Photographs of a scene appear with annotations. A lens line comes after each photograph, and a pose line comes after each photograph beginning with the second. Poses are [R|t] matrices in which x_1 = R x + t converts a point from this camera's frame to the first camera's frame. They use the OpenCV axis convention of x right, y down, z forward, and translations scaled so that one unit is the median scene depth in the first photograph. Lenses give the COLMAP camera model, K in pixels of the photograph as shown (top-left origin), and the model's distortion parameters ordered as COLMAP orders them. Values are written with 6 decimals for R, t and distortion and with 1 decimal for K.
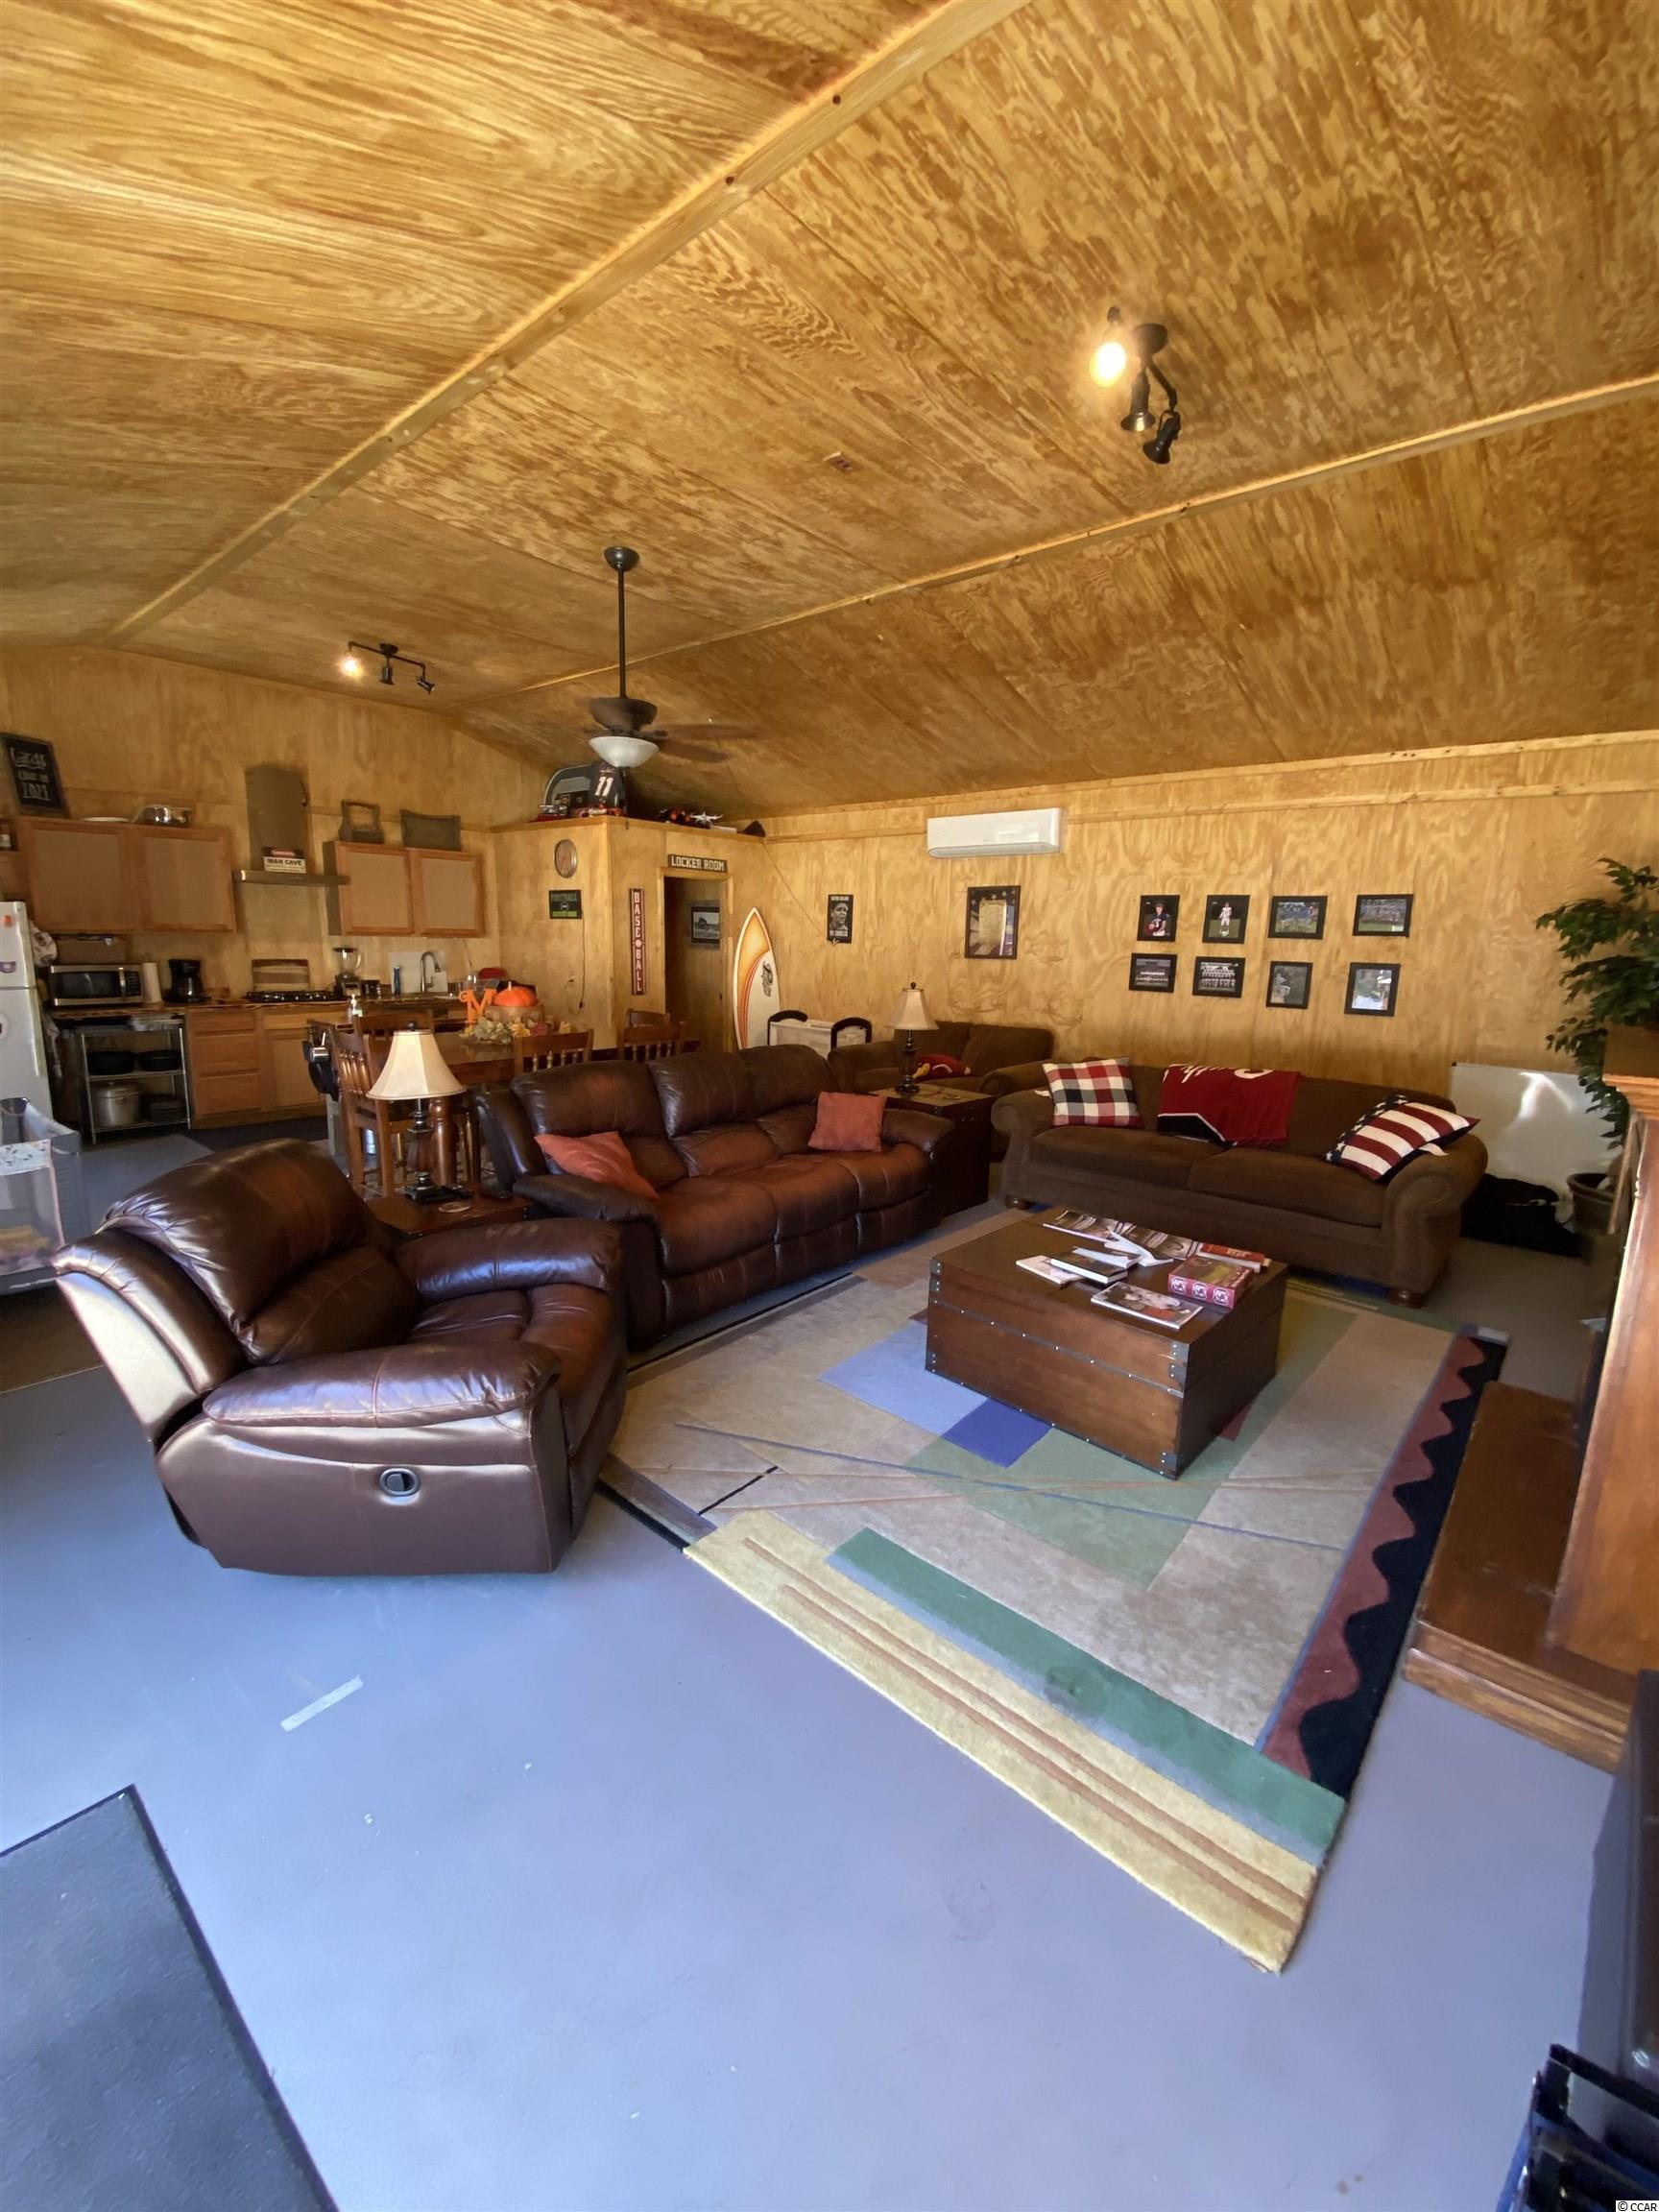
lens RADIAL K [[893.1, 0, 831.2], [0, 893.1, 1106.1], [0, 0, 1]] dist [-0.004145, -0.000209]
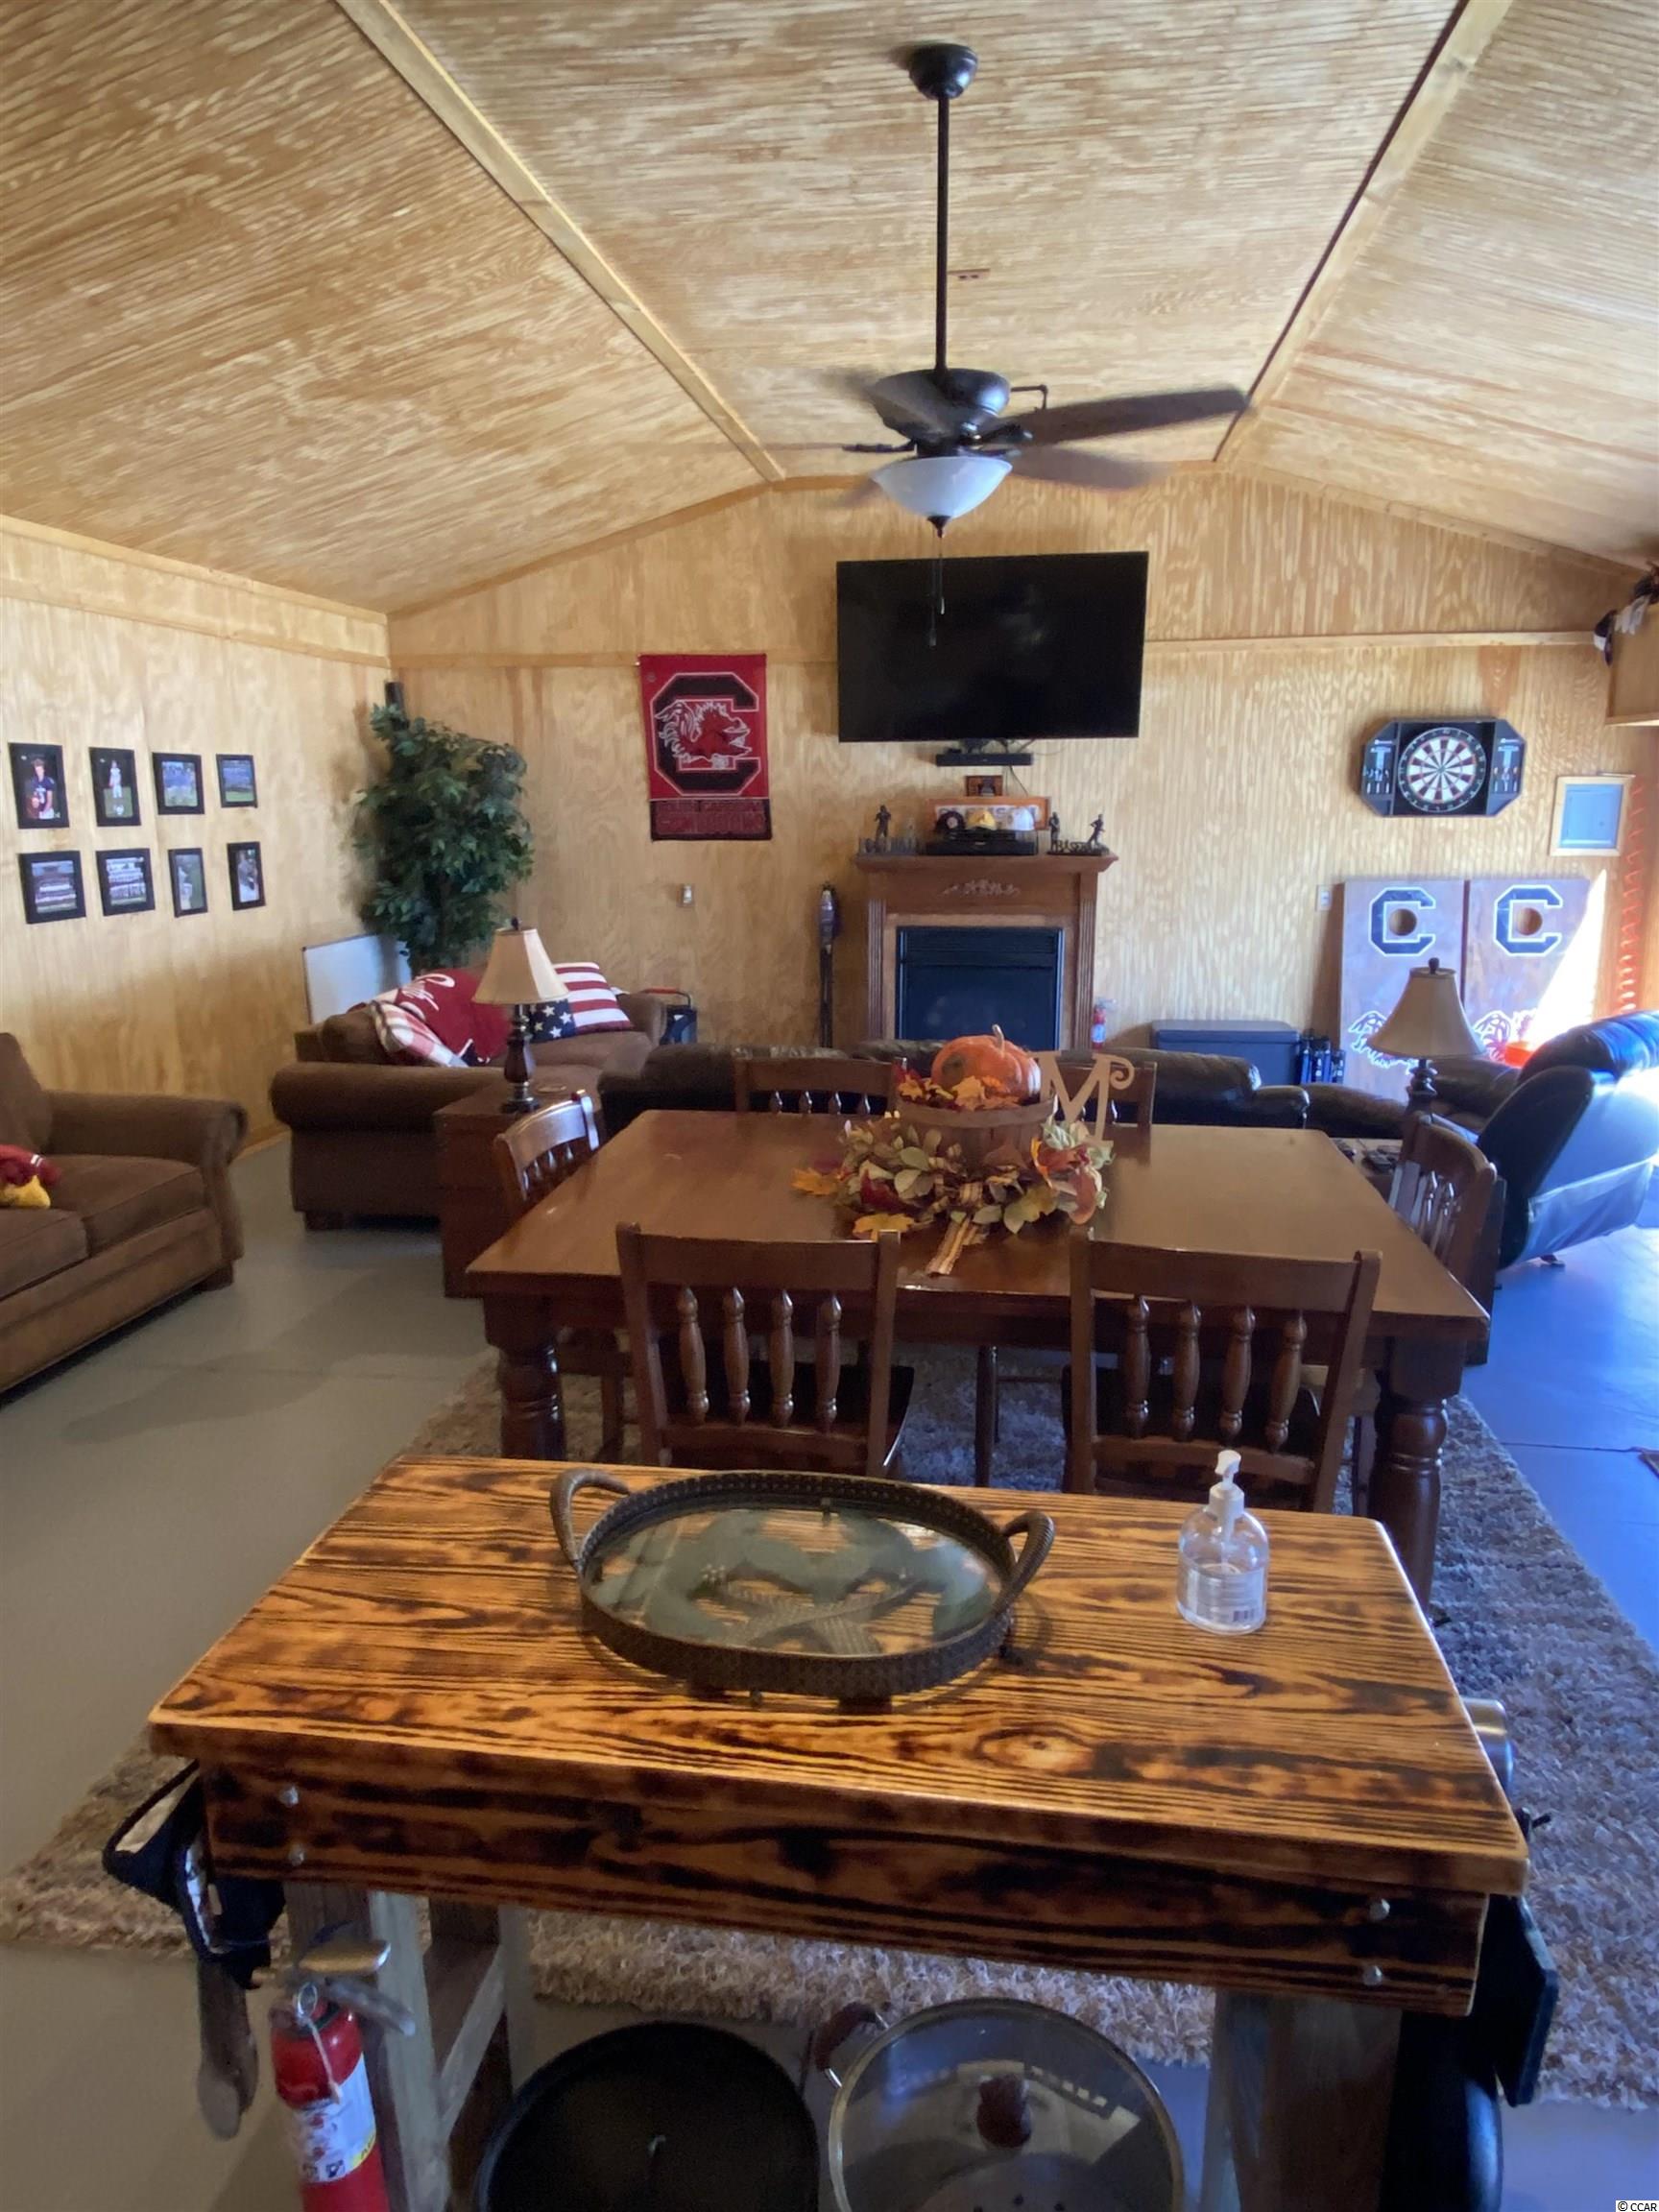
lens RADIAL K [[1369.7, 0, 835.4], [0, 1369.7, 1104.7], [0, 0, 1]] dist [-0.004022, -0.000206]
pose [[-0.526845, -0.213240, 0.822778, -0.668729], [0.149088, 0.929825, 0.336448, -0.258575], [-0.836784, 0.299922, -0.458082, 1.122109]]
